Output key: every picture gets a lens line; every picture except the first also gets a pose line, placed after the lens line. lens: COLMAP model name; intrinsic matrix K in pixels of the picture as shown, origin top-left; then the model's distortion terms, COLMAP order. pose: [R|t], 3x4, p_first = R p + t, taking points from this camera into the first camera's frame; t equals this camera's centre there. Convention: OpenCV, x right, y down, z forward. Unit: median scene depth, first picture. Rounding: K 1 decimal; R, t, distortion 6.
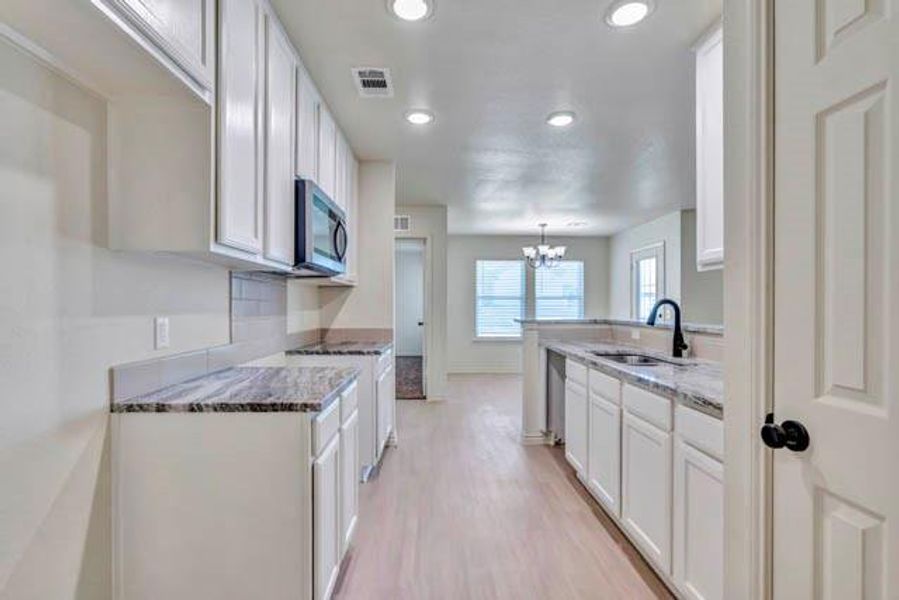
lens RADIAL K [[411.9, 0, 449.5], [0, 411.9, 303.6], [0, 0, 1]] dist [-0.000333, 0.000054]
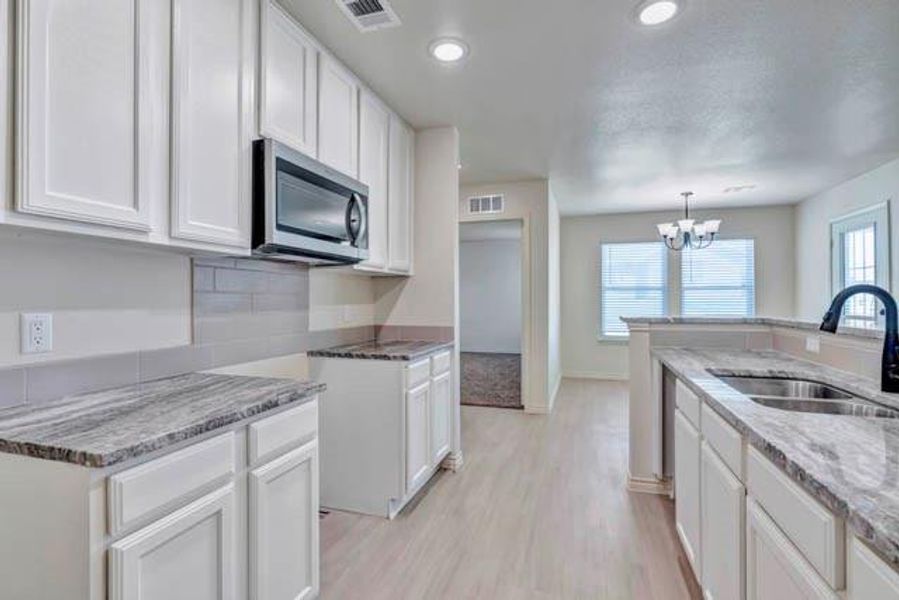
lens RADIAL K [[419.8, 0, 449.8], [0, 419.8, 295.4], [0, 0, 1]] dist [-0.000563, 0.000471]
pose [[0.940844, -0.007952, -0.338748, 0.141028], [0.006269, 0.999962, -0.006062, 0.003189], [0.338783, 0.003580, 0.940858, 0.207645]]
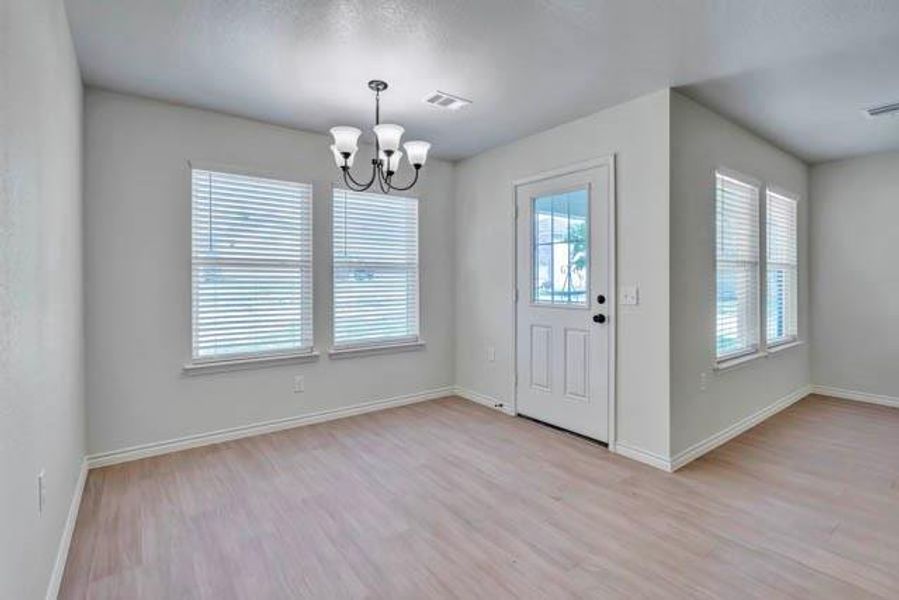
lens RADIAL K [[421.7, 0, 450.8], [0, 421.7, 279.6], [0, 0, 1]] dist [-0.015961, 0.000010]
pose [[0.819795, -0.003269, 0.572647, 0.086648], [0.003017, 0.999994, 0.001390, 0.006663], [-0.572649, 0.000588, 0.819801, 1.171277]]
